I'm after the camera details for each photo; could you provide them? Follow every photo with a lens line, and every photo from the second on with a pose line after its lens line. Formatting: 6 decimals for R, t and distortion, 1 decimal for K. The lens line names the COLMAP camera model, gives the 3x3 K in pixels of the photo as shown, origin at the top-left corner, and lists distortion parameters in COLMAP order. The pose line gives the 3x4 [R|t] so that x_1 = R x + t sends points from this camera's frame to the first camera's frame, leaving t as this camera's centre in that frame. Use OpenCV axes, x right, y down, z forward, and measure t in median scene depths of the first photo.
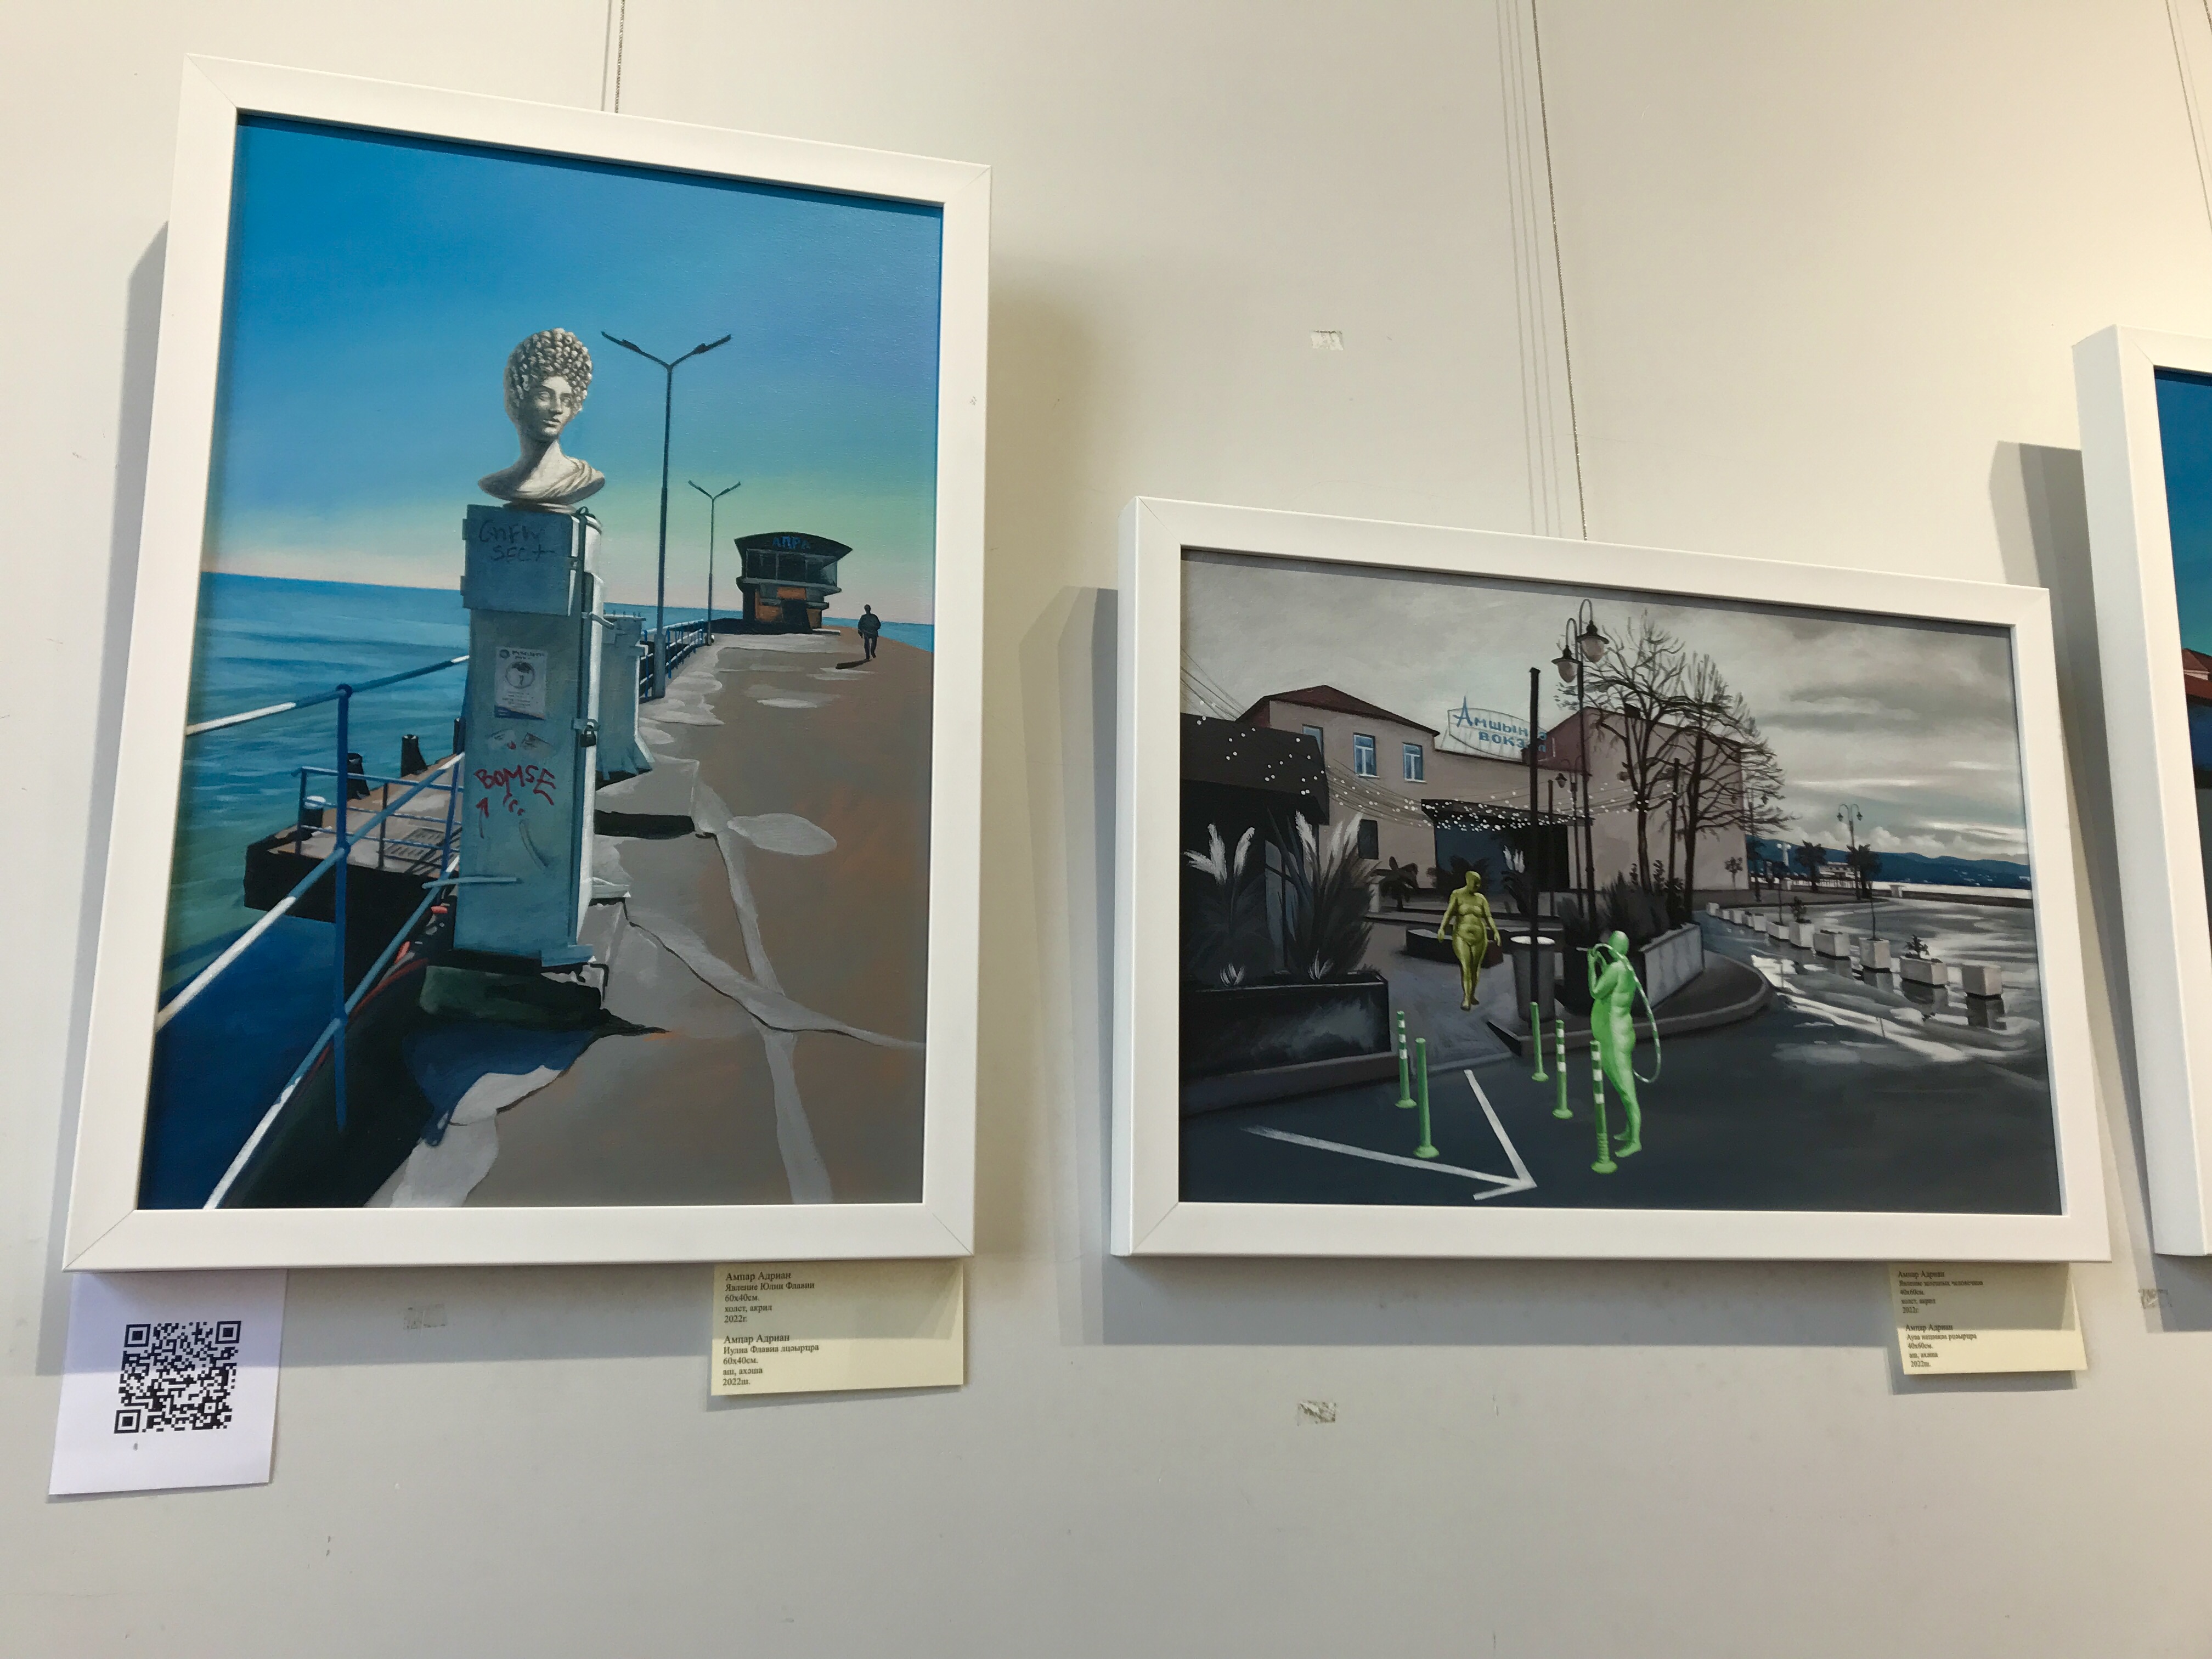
lens RADIAL K [[1834.5, 0, 1107.7], [0, 1834.5, 840.9], [0, 0, 1]] dist [0.062457, -0.033158]
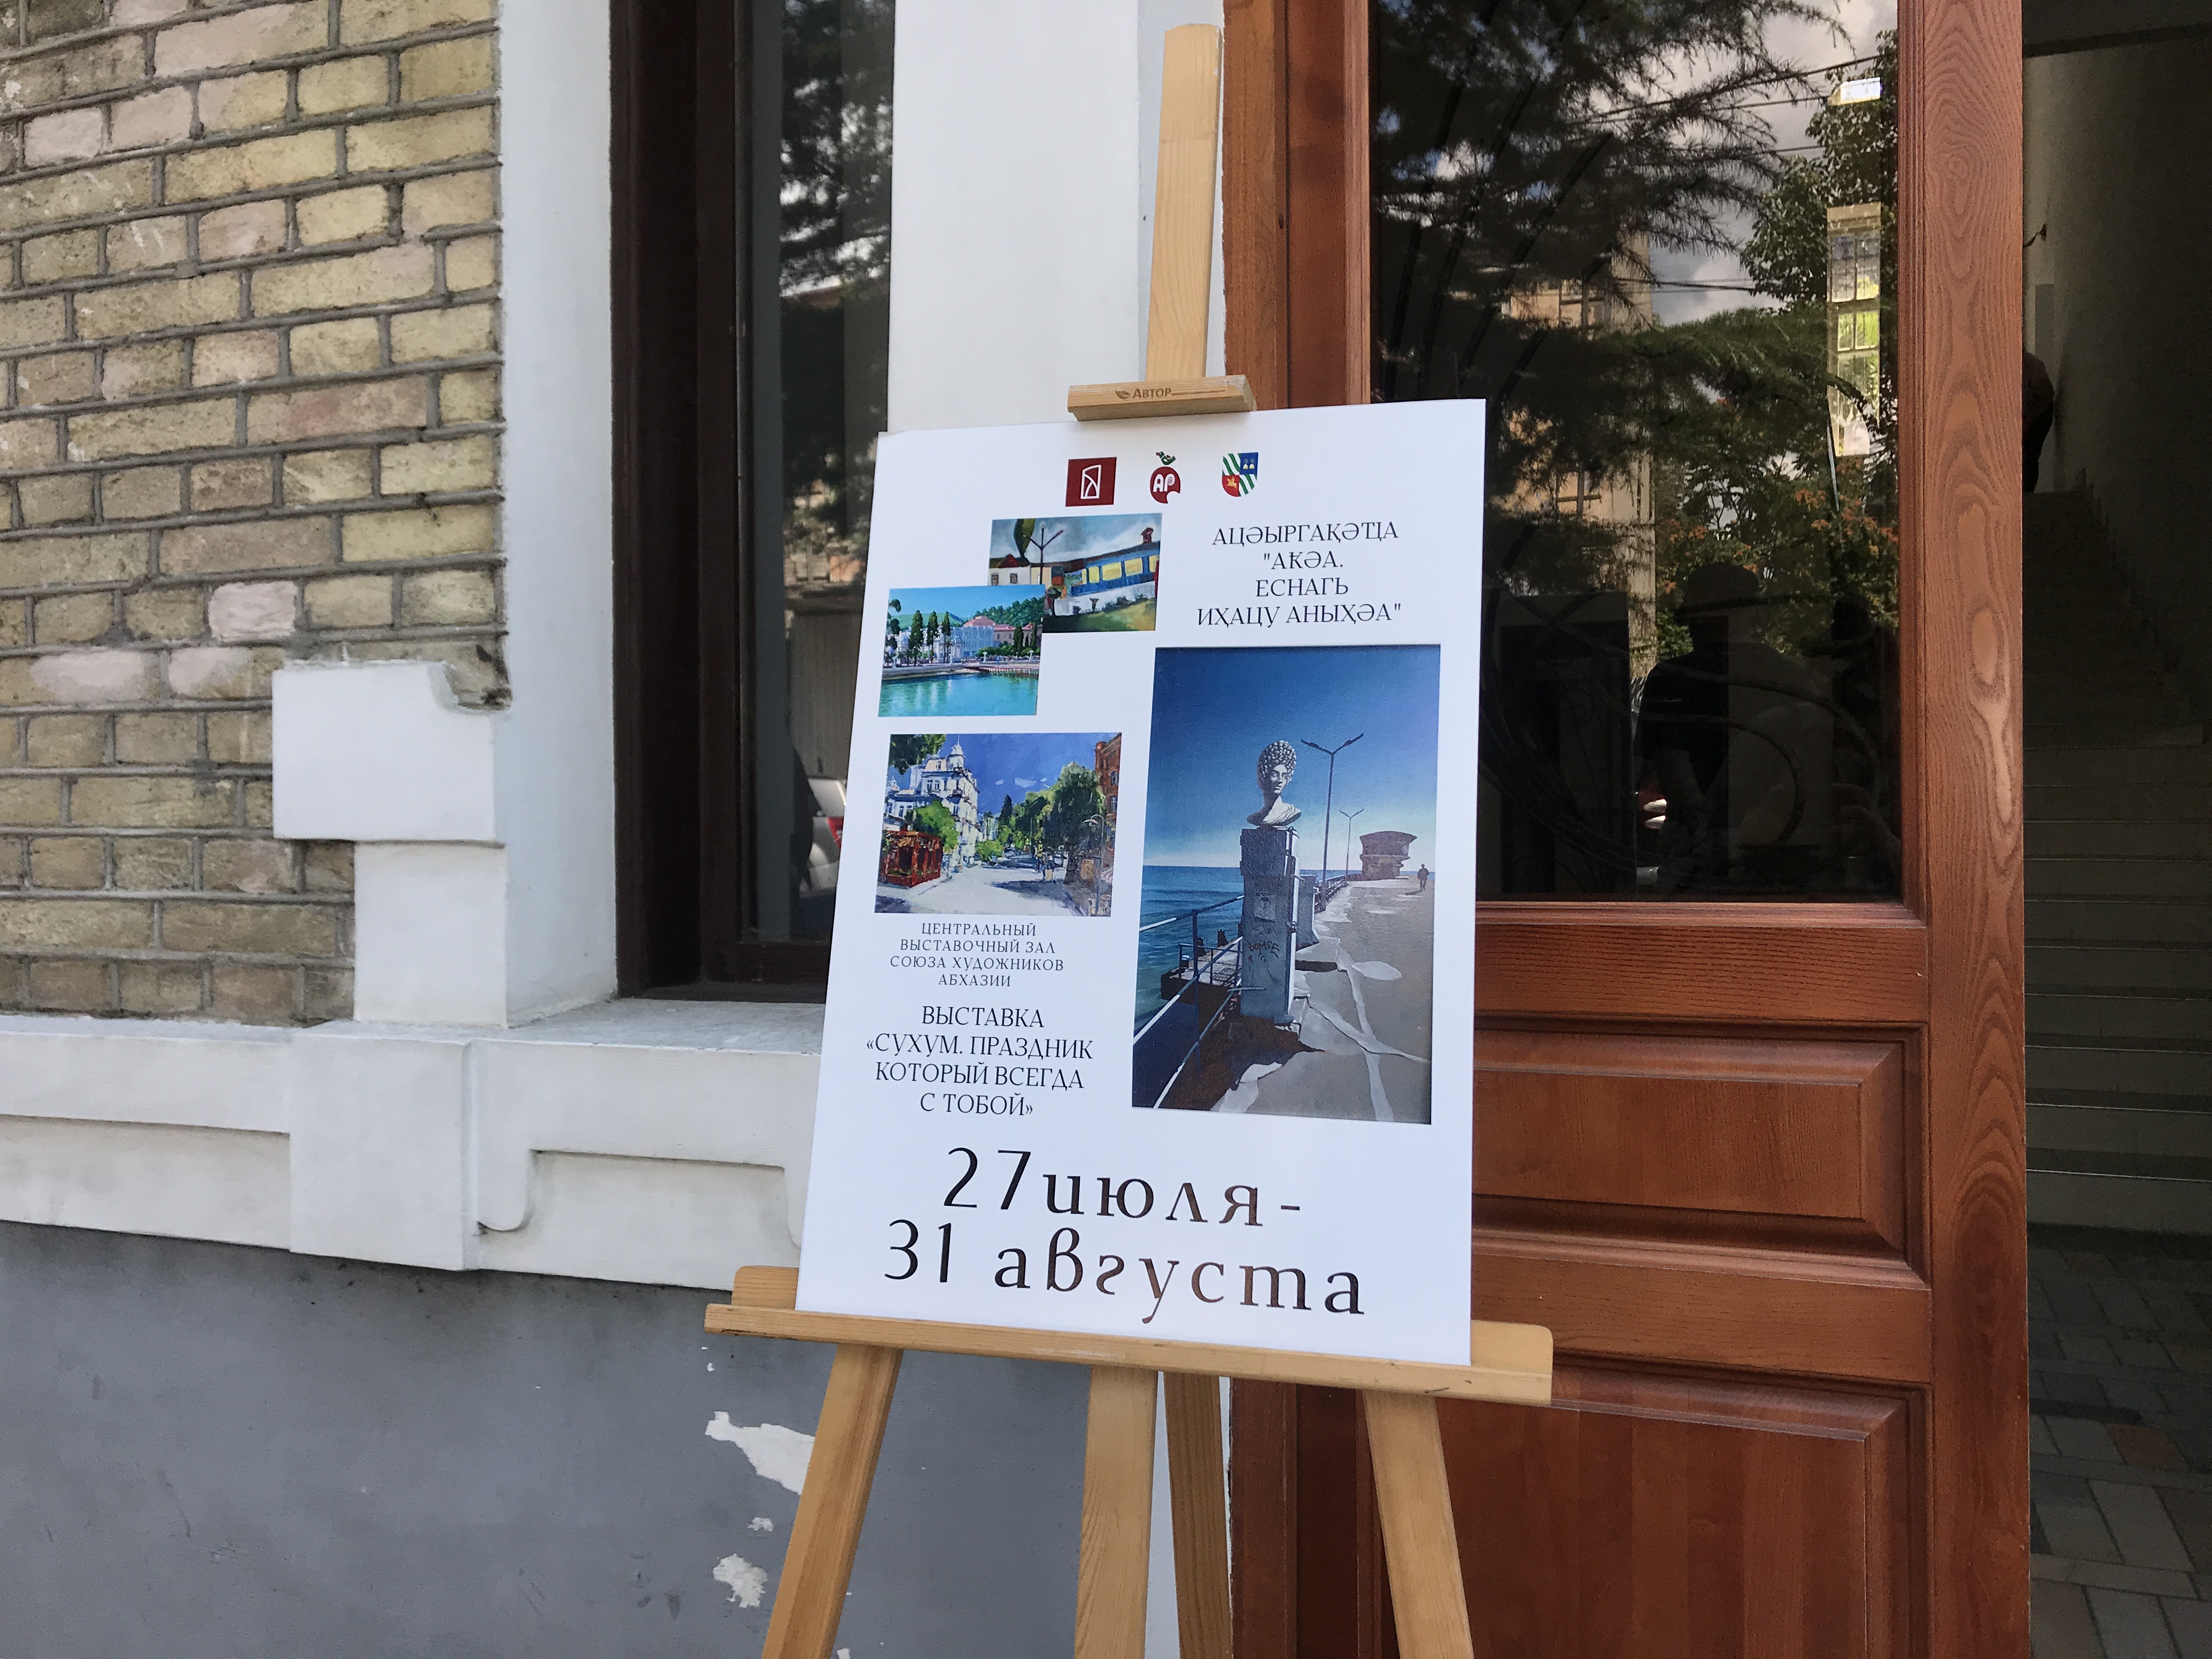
lens RADIAL K [[1834.5, 0, 1100.2], [0, 1834.5, 830.8], [0, 0, 1]] dist [0.062457, -0.033158]
pose [[0.922971, -0.046146, -0.382092, 0.389587], [-0.002021, 0.992191, -0.124710, 0.111778], [0.384863, 0.115876, 0.915671, -1.243186]]
